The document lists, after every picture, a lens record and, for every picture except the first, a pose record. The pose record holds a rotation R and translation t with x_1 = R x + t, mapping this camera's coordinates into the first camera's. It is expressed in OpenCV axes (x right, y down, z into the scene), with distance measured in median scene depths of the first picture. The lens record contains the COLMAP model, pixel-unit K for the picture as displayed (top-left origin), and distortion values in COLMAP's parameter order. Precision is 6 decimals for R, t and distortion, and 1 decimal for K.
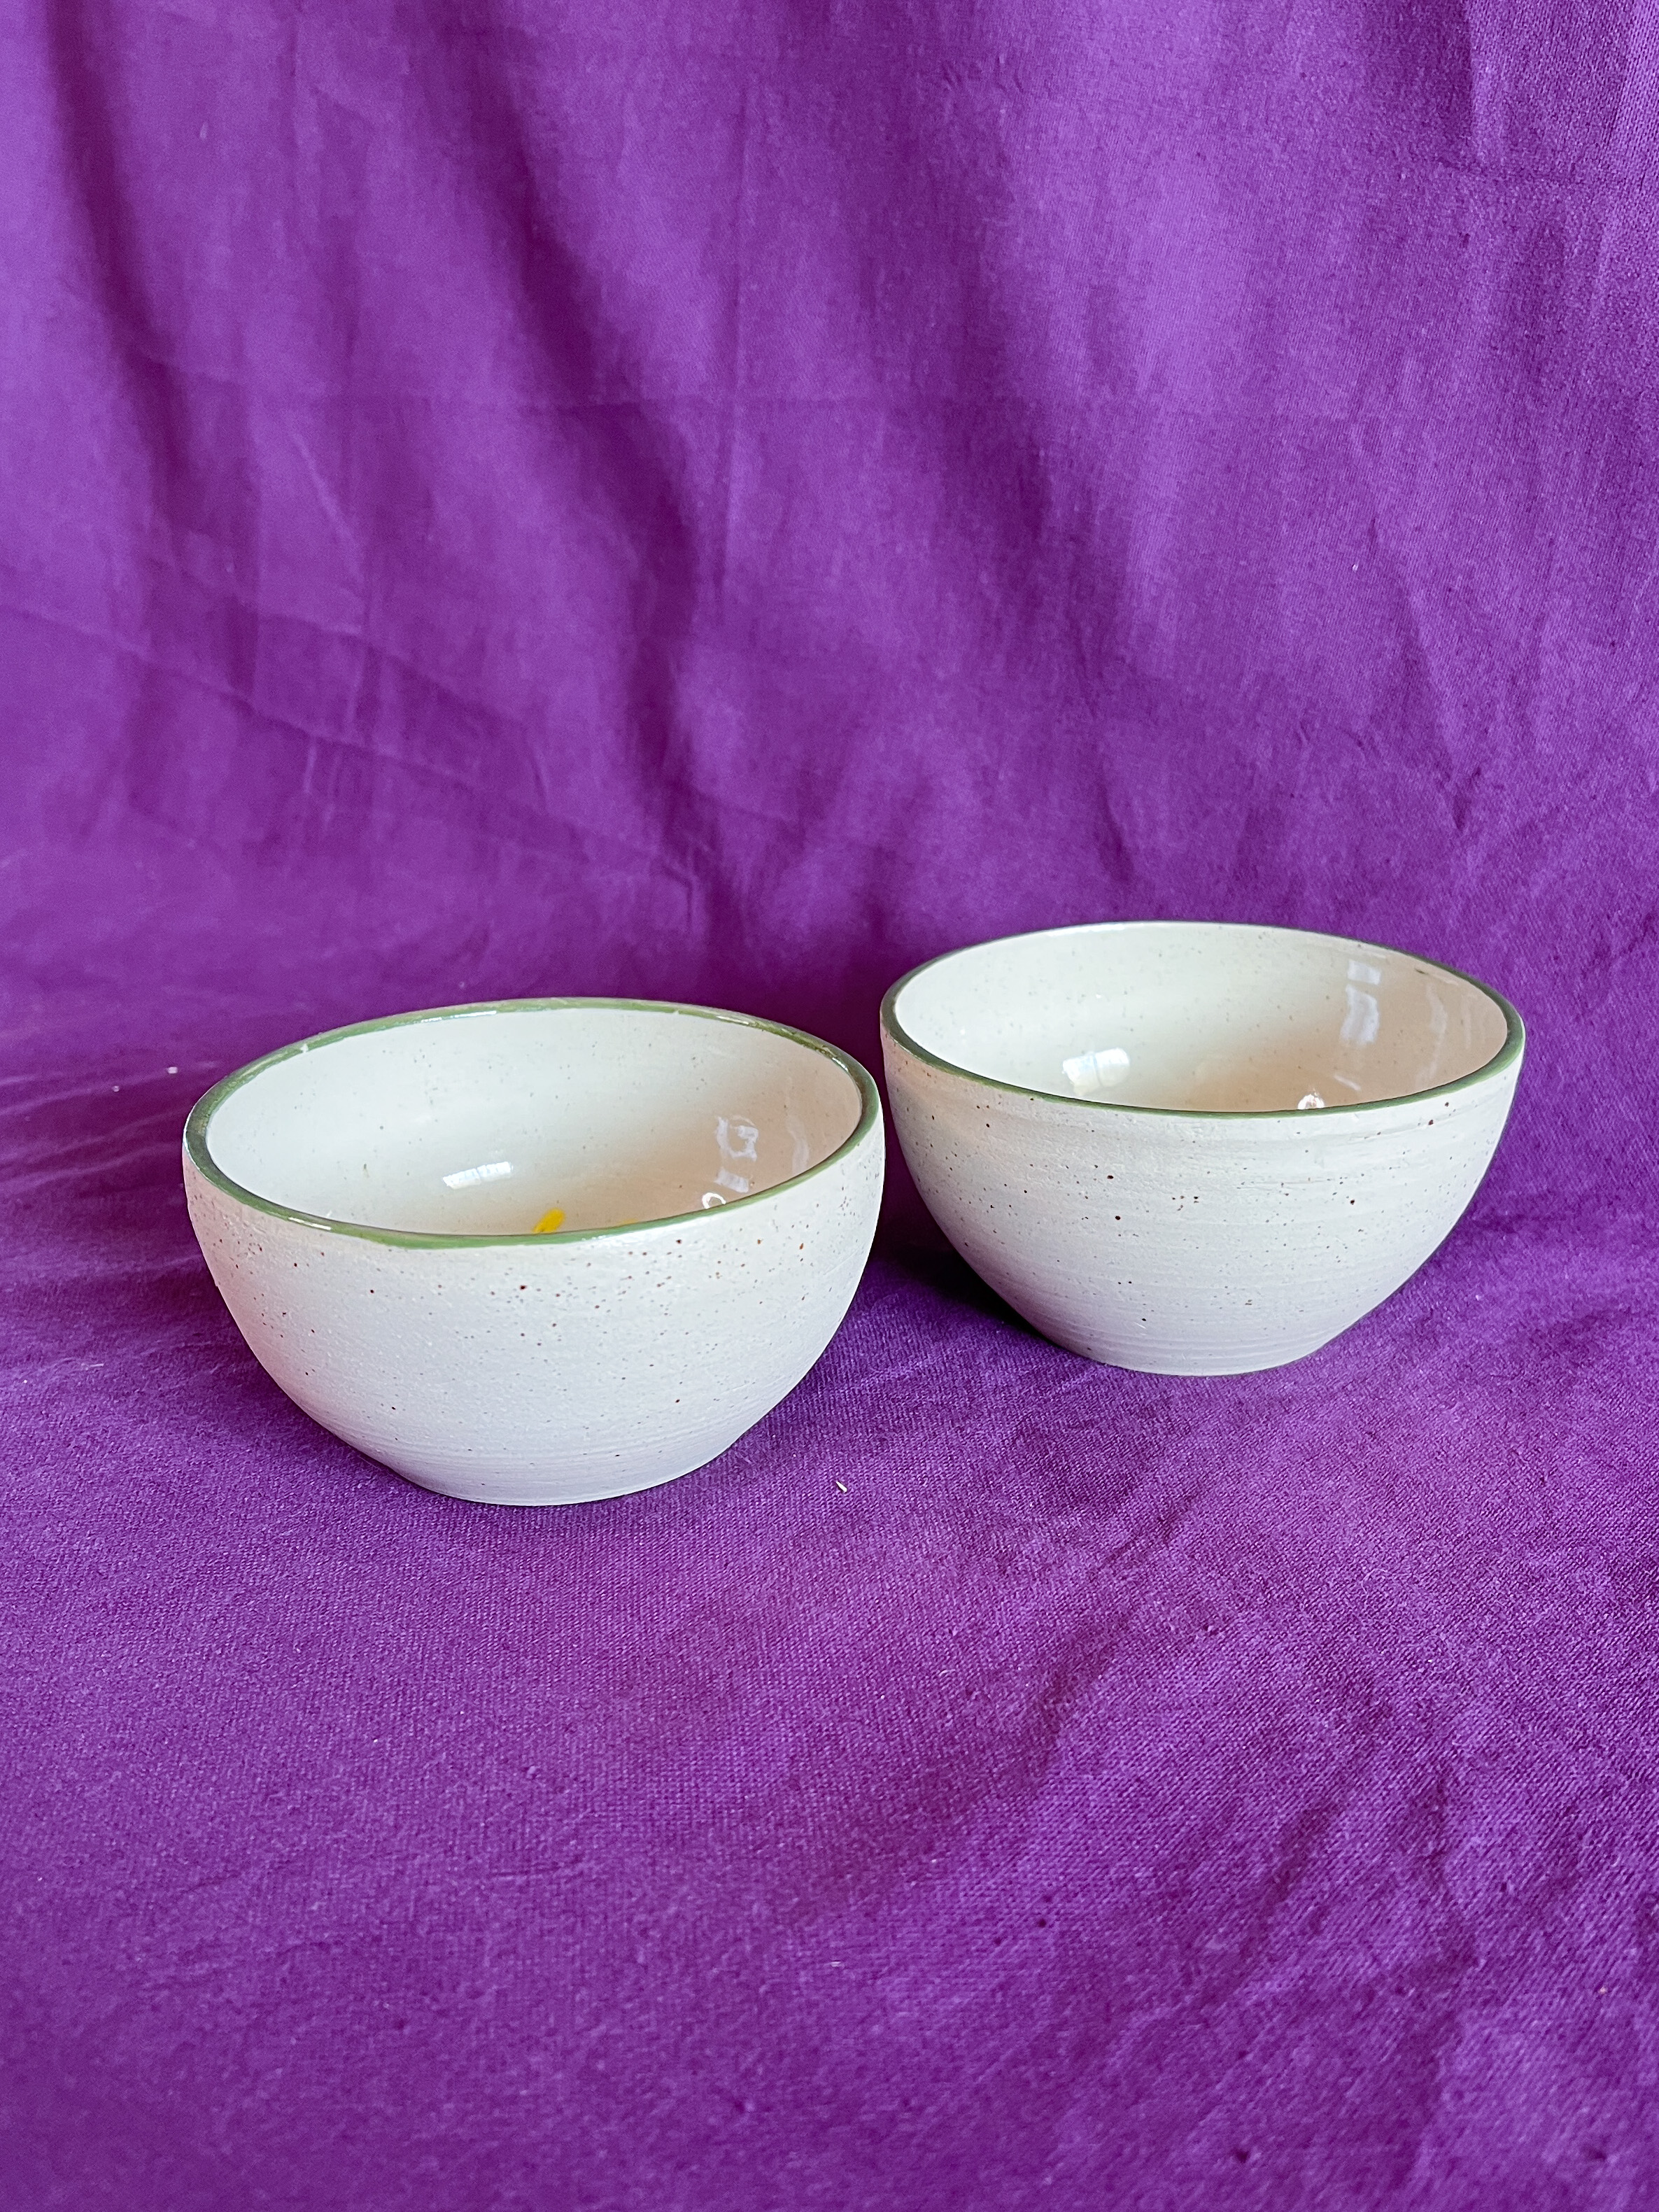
lens RADIAL K [[2172.8, 0, 932.3], [0, 2172.8, 1226.4], [0, 0, 1]] dist [0.010604, 0.000000]
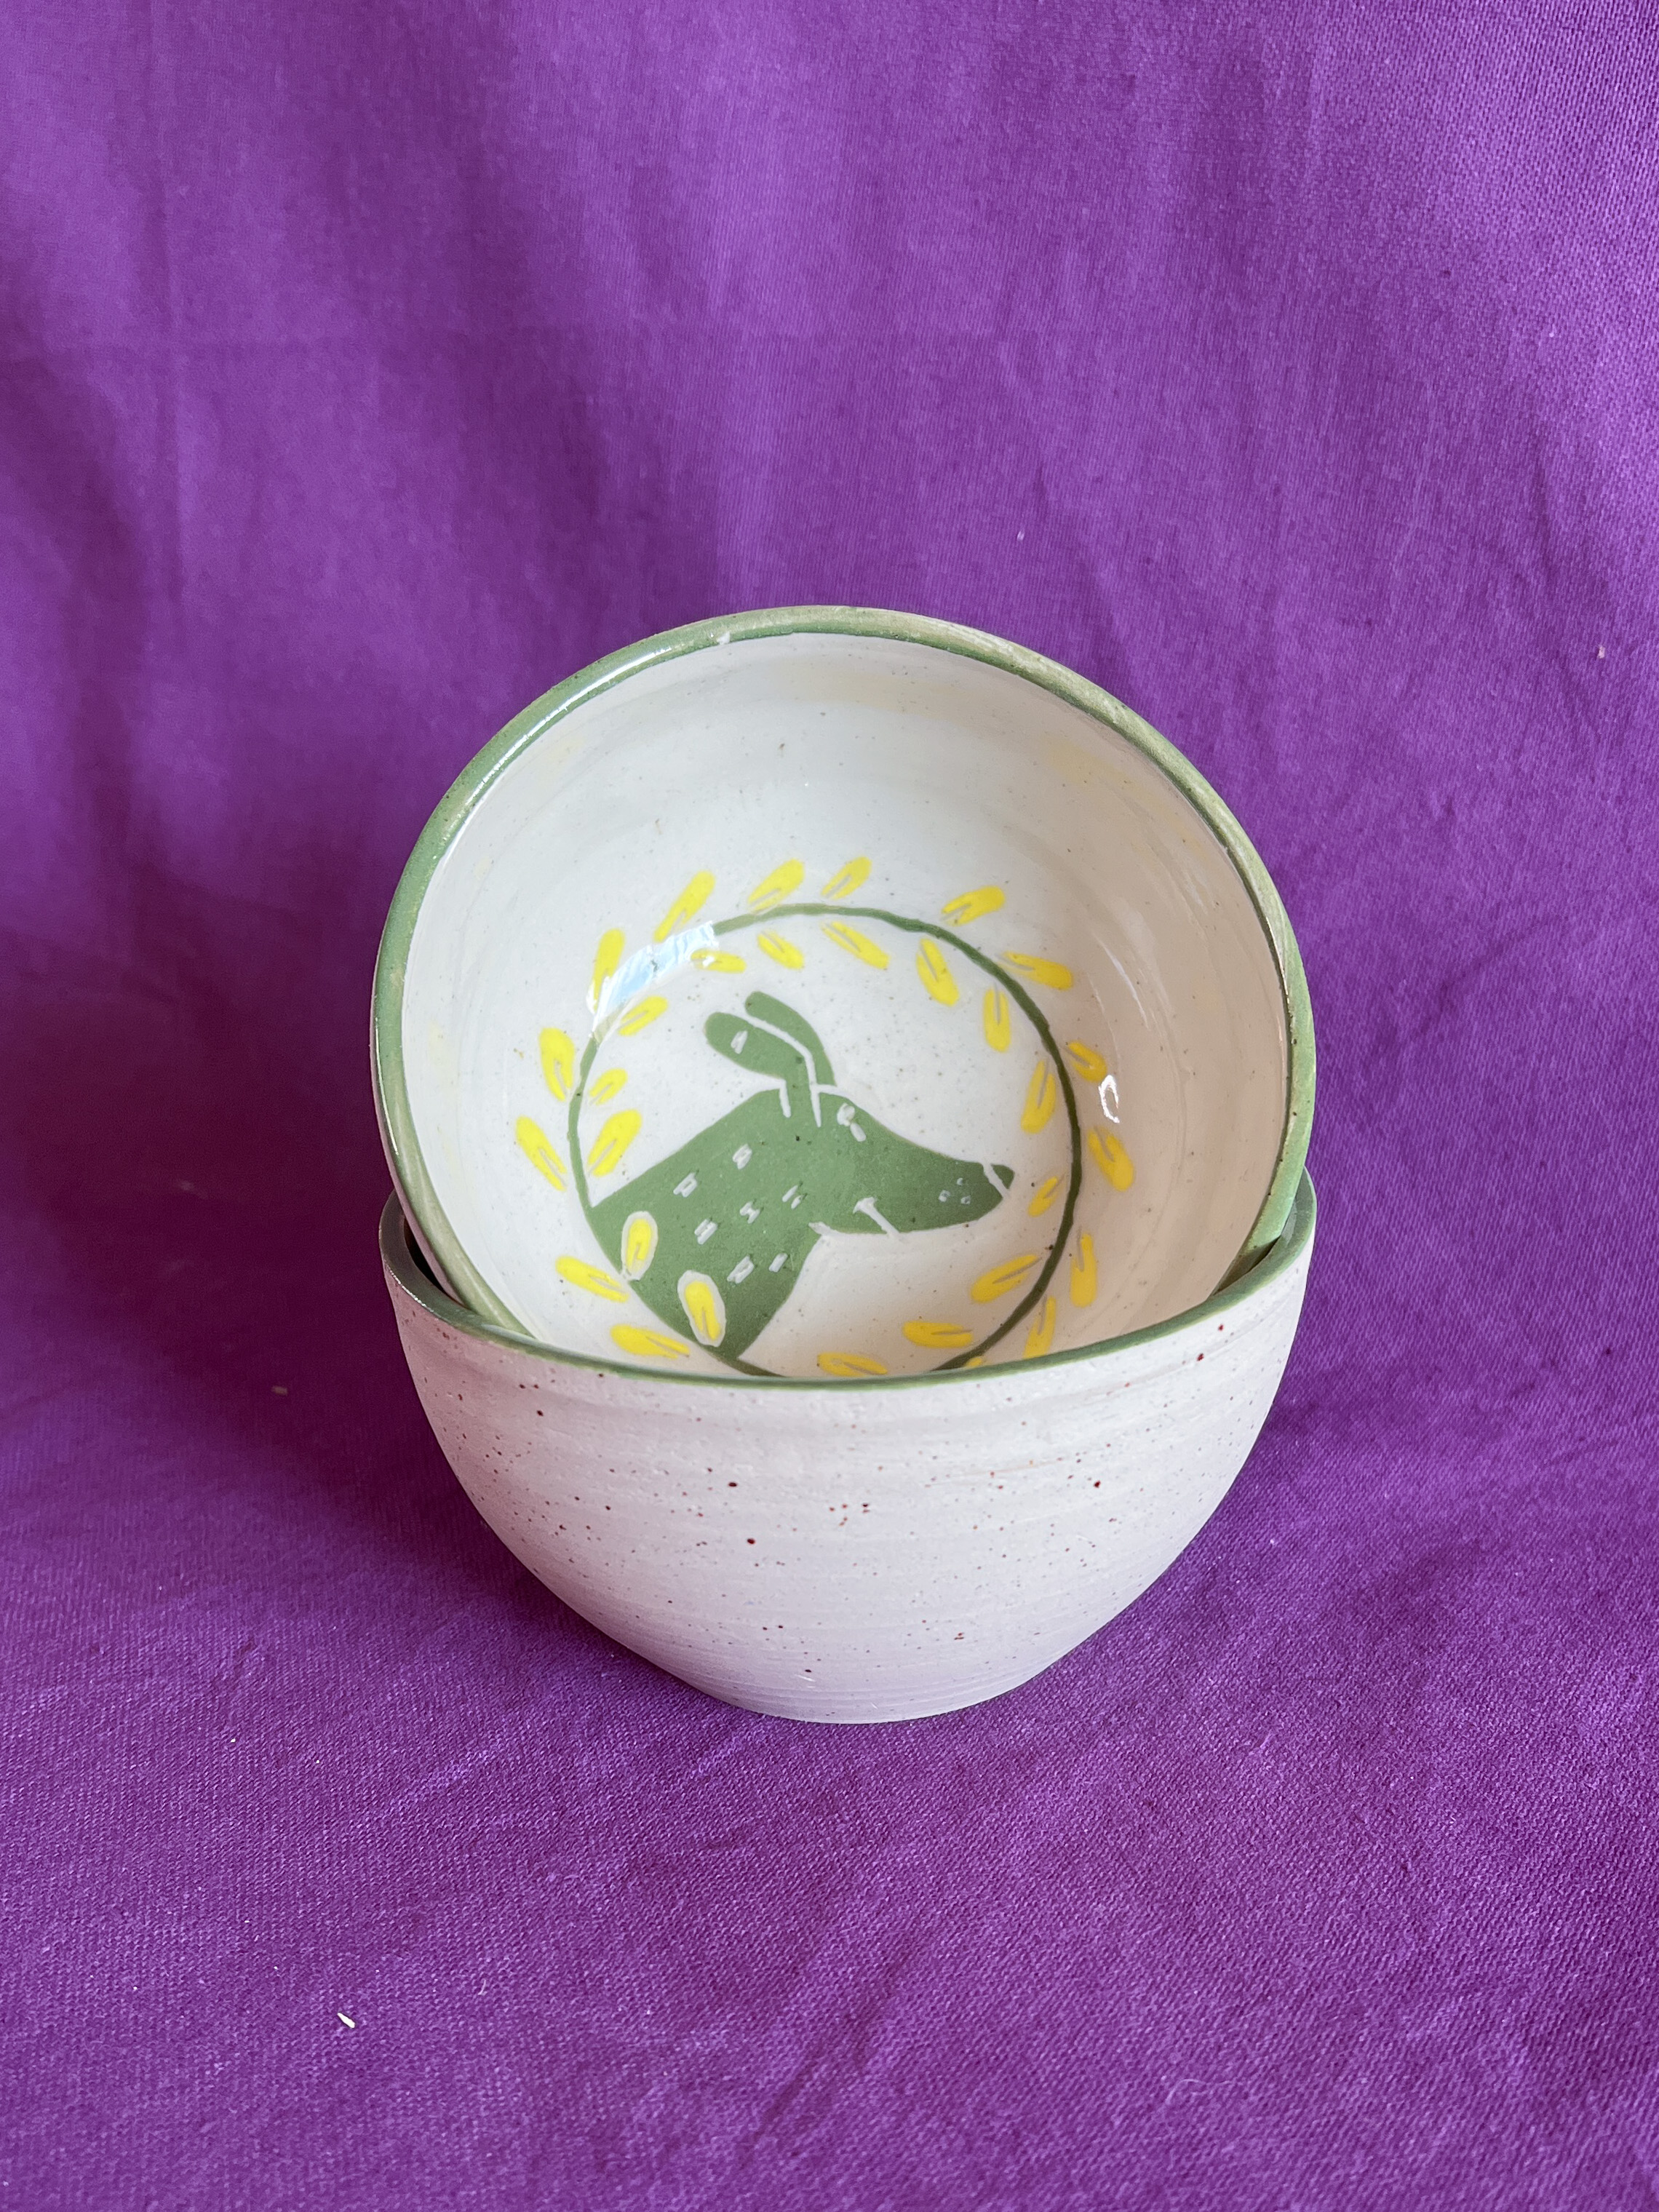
lens RADIAL K [[2251.7, 0, 919.9], [0, 2251.7, 1287.5], [0, 0, 1]] dist [0.001098, 0.000000]
pose [[0.988846, -0.086634, 0.121155, 0.045437], [0.084097, 0.996121, 0.025905, -0.070845], [-0.122930, -0.015427, 0.992295, 0.240044]]
